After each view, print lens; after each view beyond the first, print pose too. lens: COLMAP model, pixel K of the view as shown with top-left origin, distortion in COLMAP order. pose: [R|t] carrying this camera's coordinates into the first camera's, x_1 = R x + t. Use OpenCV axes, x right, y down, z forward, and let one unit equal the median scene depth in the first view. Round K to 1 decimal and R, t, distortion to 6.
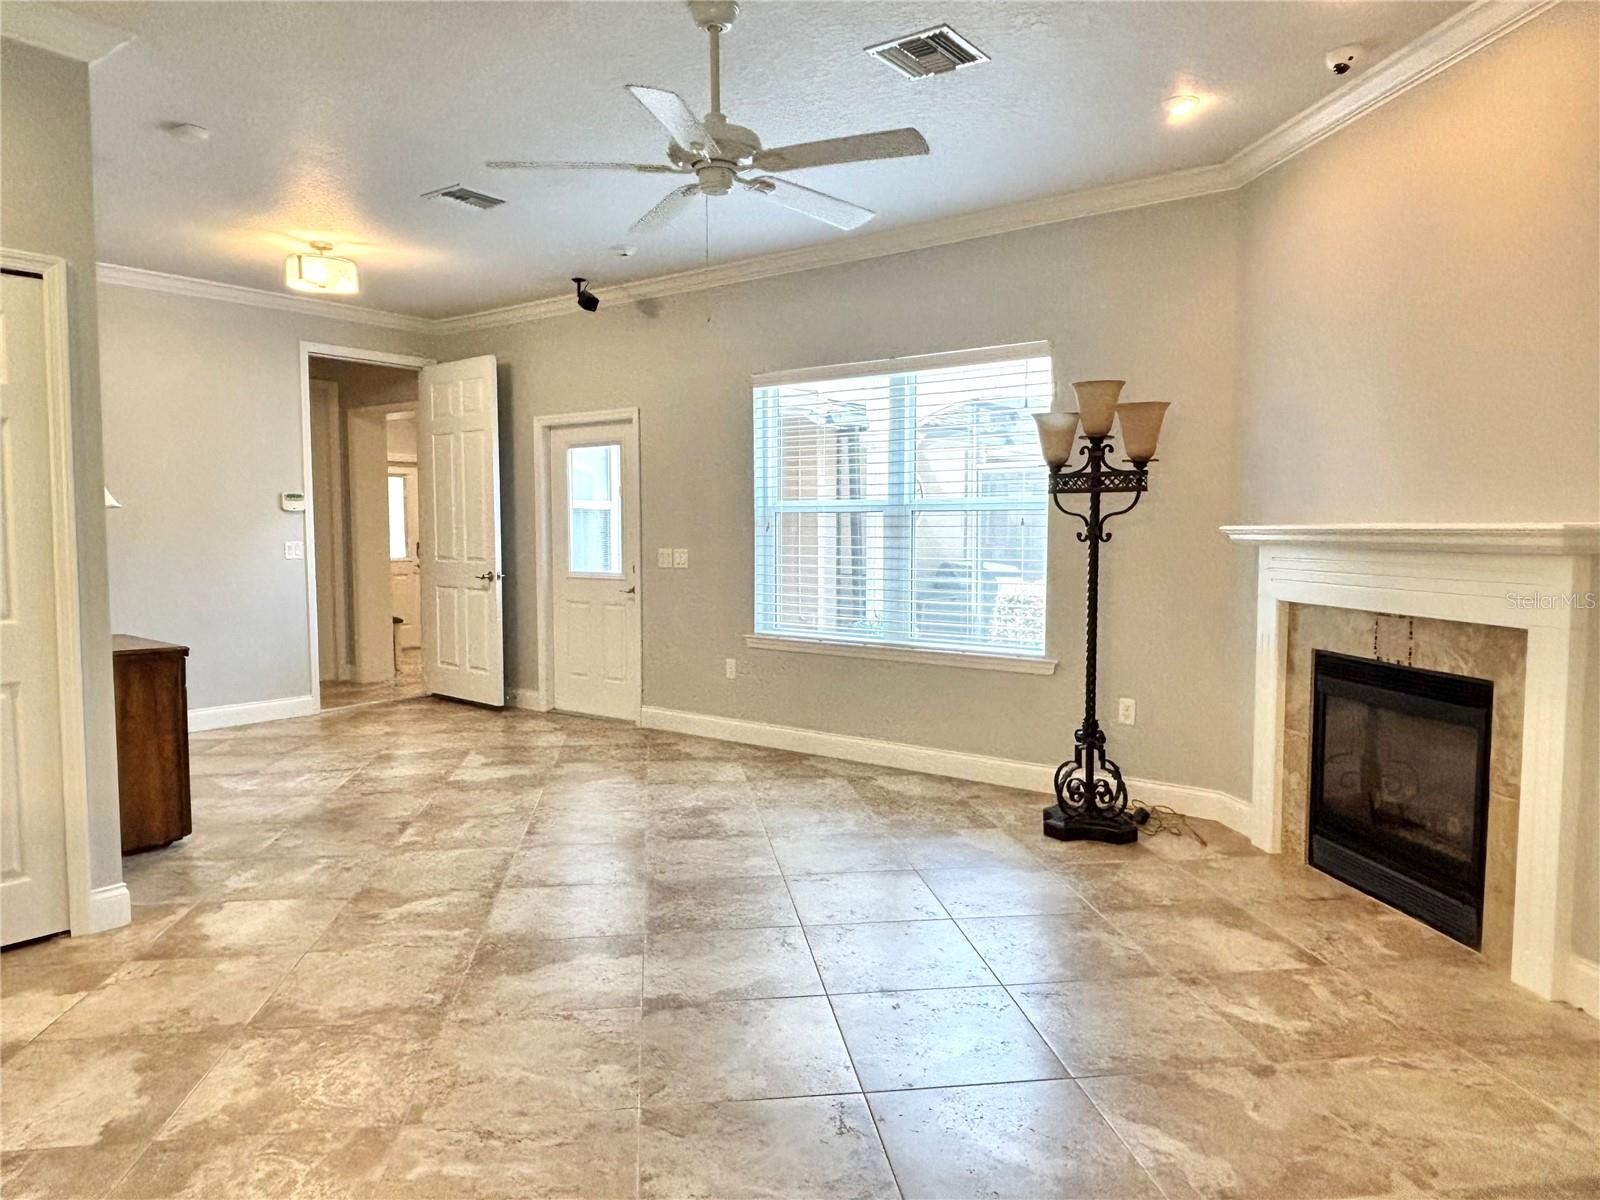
lens RADIAL K [[1051.9, 0, 808.6], [0, 1051.9, 599.7], [0, 0, 1]] dist [0.001561, -0.007264]
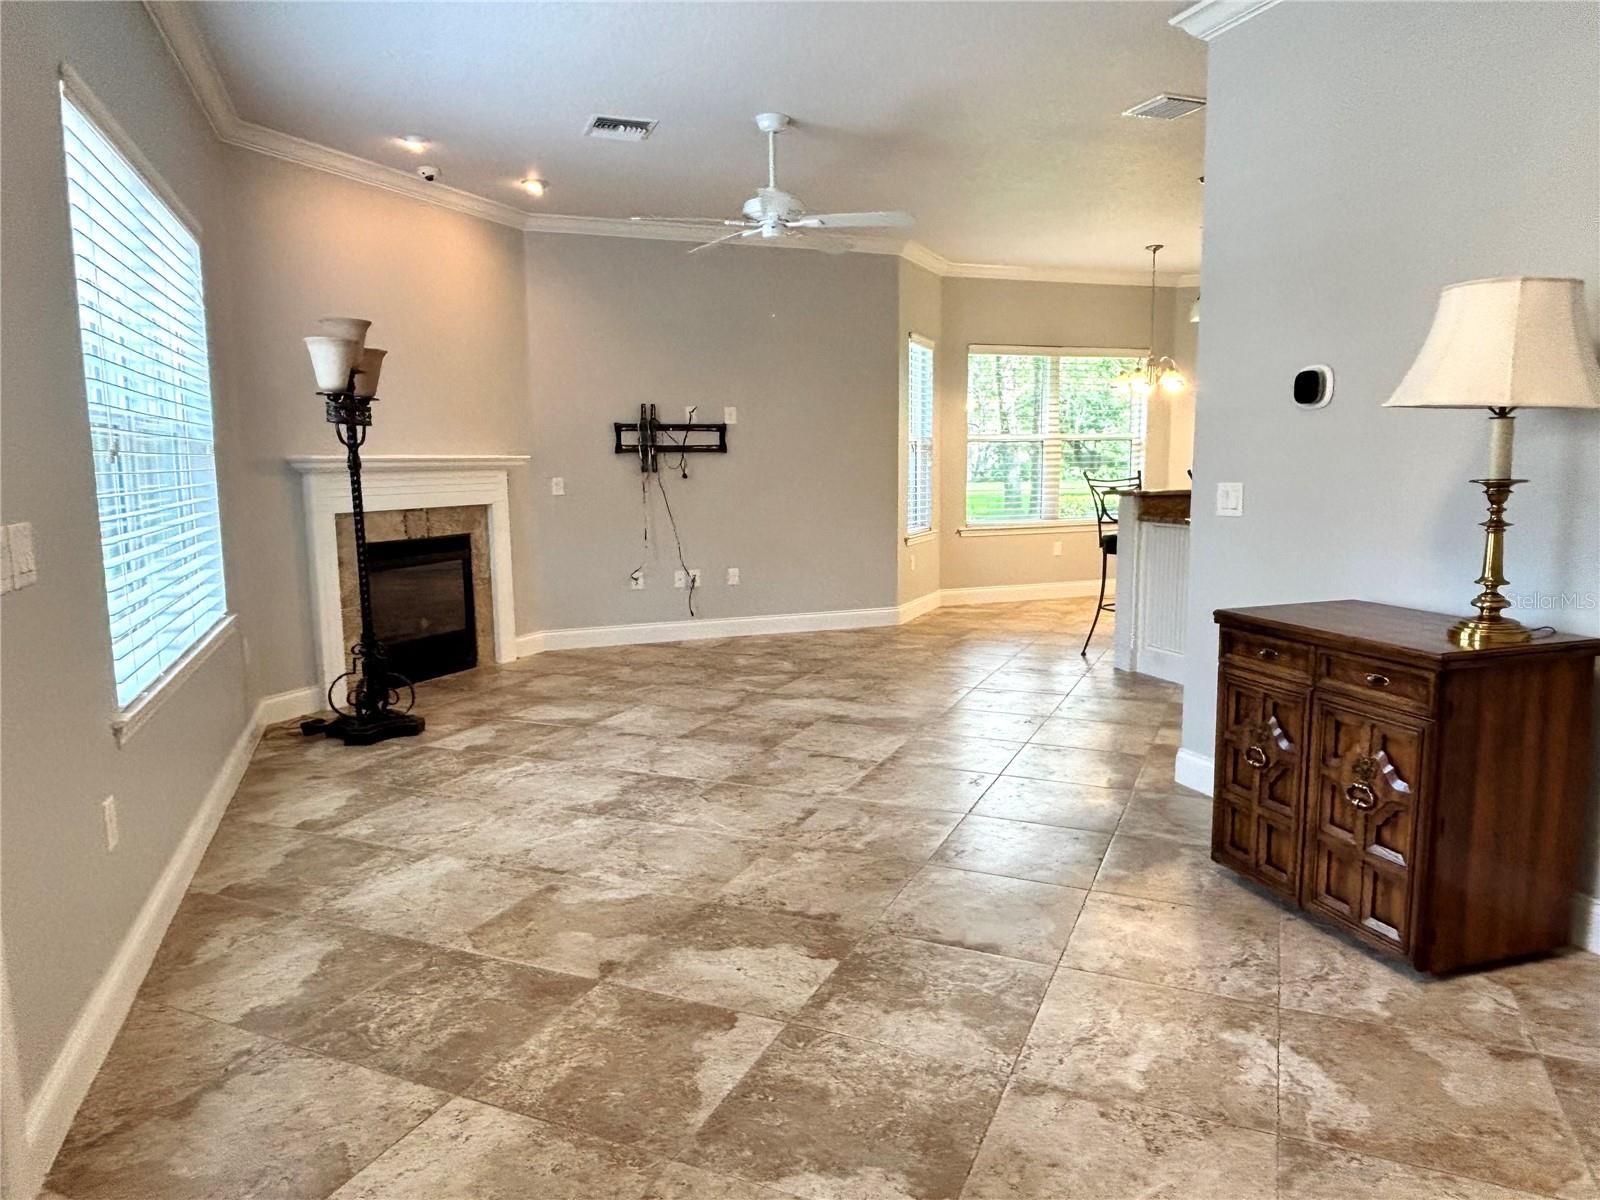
lens RADIAL K [[1051.9, 0, 803.3], [0, 1051.9, 603.2], [0, 0, 1]] dist [0.001561, -0.007264]
pose [[-0.844430, -0.065376, 0.531661, -0.826837], [0.047584, 0.979446, 0.196015, -0.132284], [-0.533548, 0.190819, -0.823963, 1.971218]]
